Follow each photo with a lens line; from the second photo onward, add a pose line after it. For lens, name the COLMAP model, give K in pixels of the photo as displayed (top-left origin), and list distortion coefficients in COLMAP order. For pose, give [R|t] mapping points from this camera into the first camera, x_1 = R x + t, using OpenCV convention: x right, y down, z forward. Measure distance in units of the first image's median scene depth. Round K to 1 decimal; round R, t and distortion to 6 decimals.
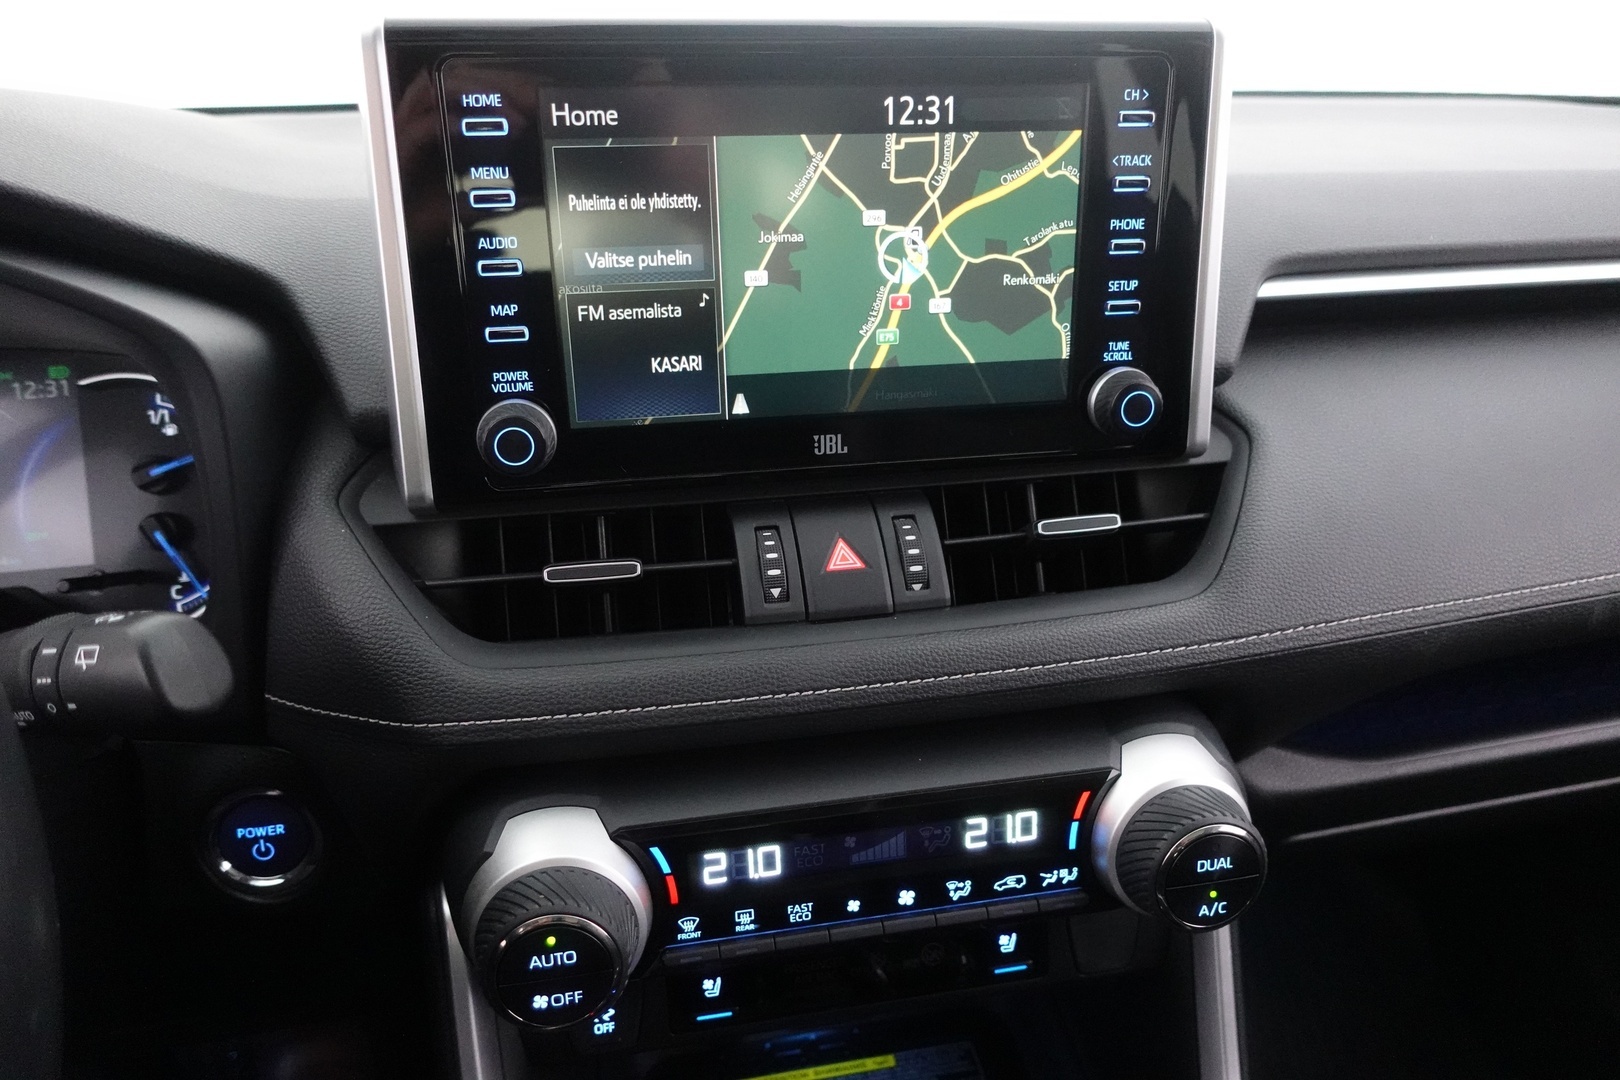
lens RADIAL K [[1062.7, 0, 808.8], [0, 1062.7, 545.3], [0, 0, 1]] dist [-0.031878, 0.013406]
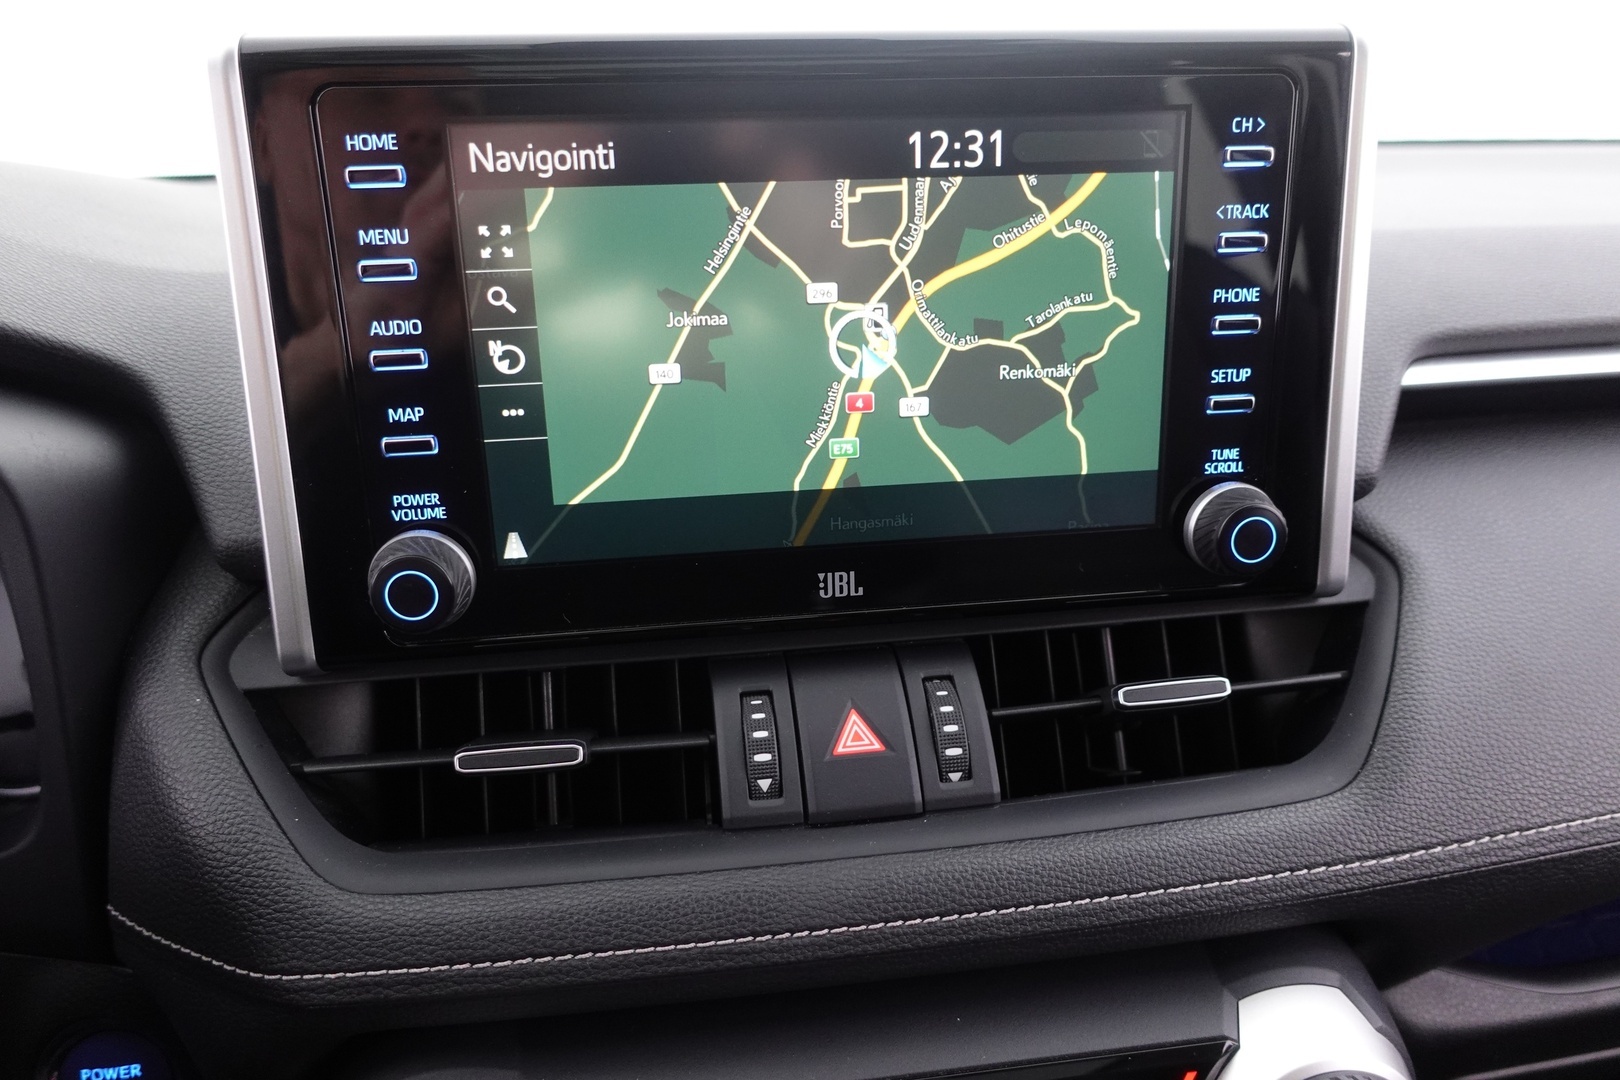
lens RADIAL K [[1062.7, 0, 807.7], [0, 1062.7, 540.8], [0, 0, 1]] dist [-0.031878, 0.013406]
pose [[0.998355, 0.003956, -0.057203, 0.041854], [-0.007487, 0.998070, -0.061643, -0.082562], [0.056849, 0.061970, 0.996458, 0.251120]]
